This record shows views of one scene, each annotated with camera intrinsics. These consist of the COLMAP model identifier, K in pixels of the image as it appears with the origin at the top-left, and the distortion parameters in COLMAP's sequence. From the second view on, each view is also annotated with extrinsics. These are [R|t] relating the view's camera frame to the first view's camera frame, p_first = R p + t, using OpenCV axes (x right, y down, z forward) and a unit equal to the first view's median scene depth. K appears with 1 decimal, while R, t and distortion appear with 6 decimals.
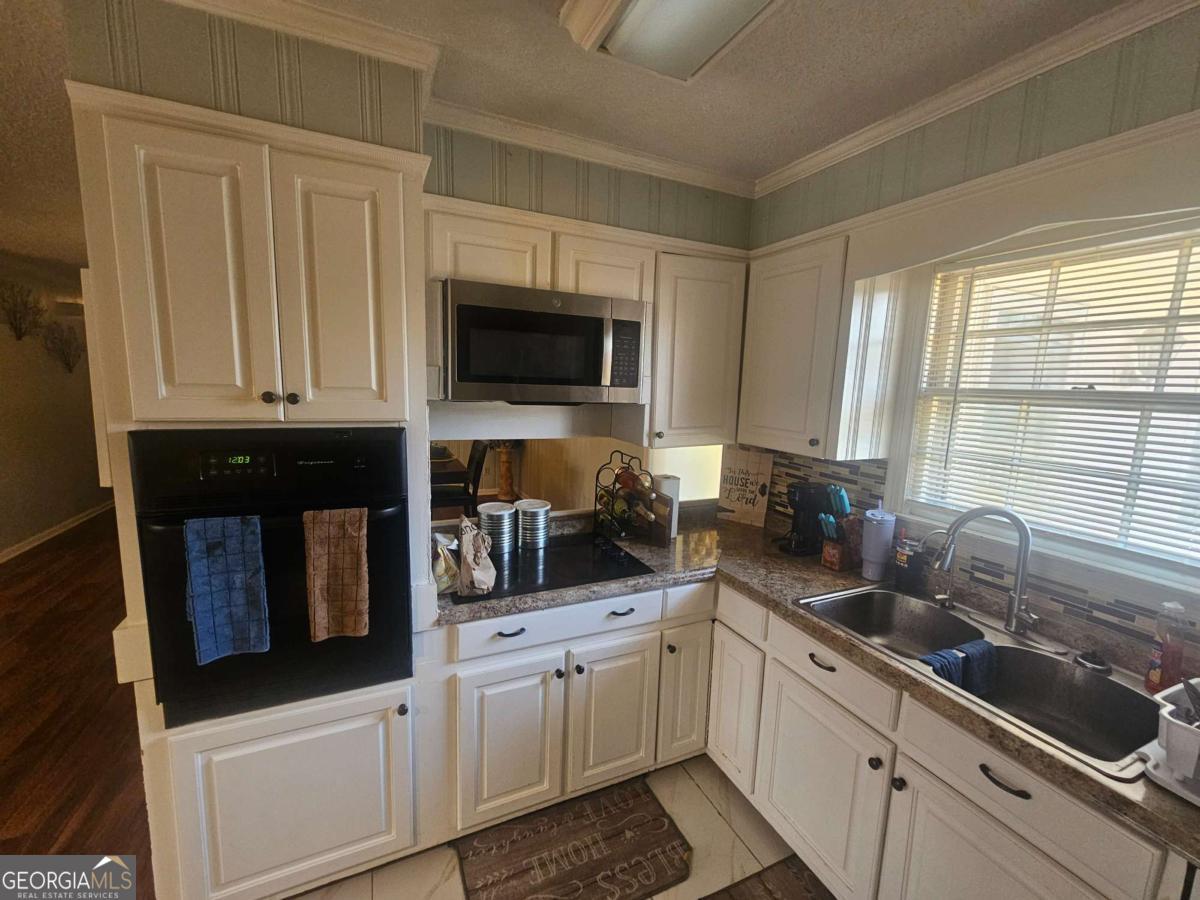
lens RADIAL K [[496.1, 0, 597.0], [0, 496.1, 457.1], [0, 0, 1]] dist [0.004629, -0.002319]
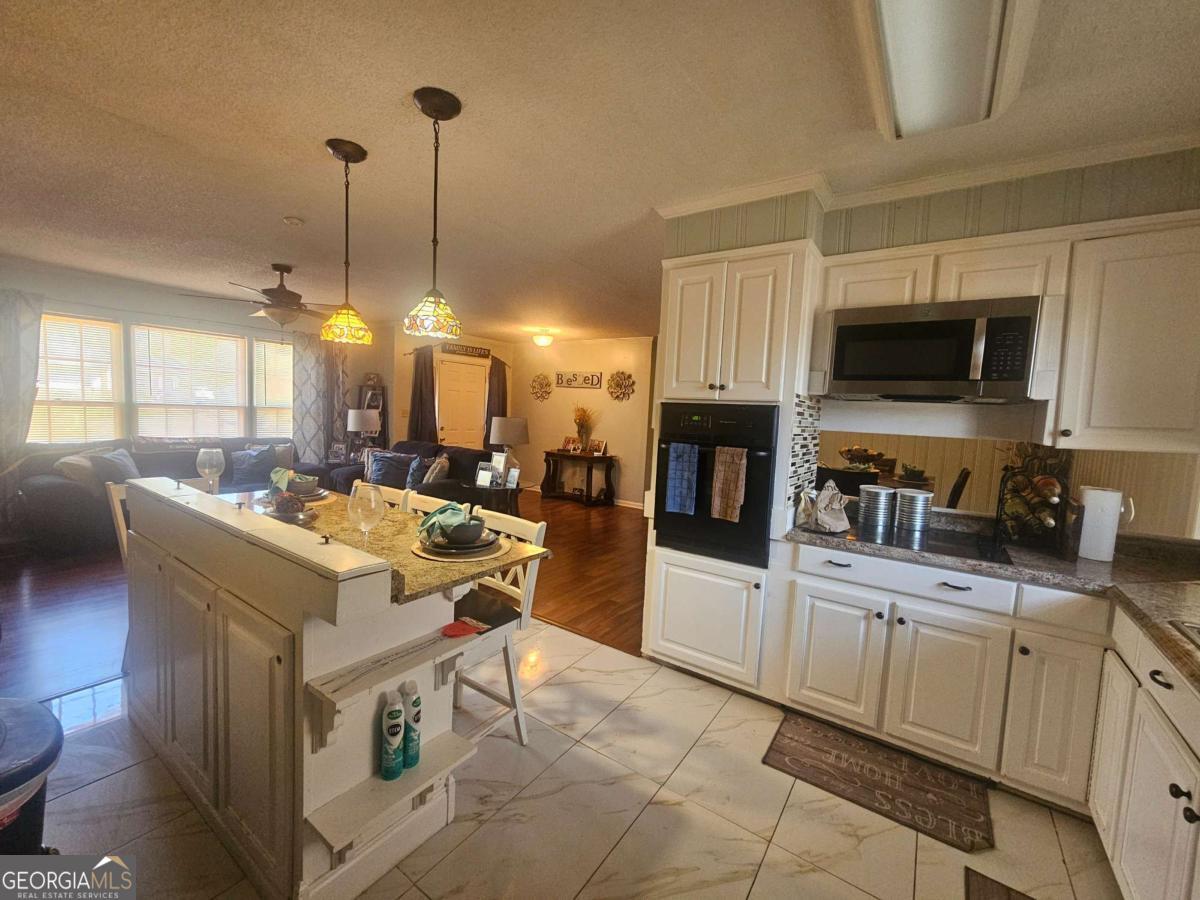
lens RADIAL K [[496.1, 0, 598.8], [0, 496.1, 454.3], [0, 0, 1]] dist [0.004629, -0.002319]
pose [[0.510911, 0.067045, -0.857015, 0.606987], [-0.156114, 0.987613, -0.015806, 0.183575], [0.845339, 0.141867, 0.515049, -0.261199]]
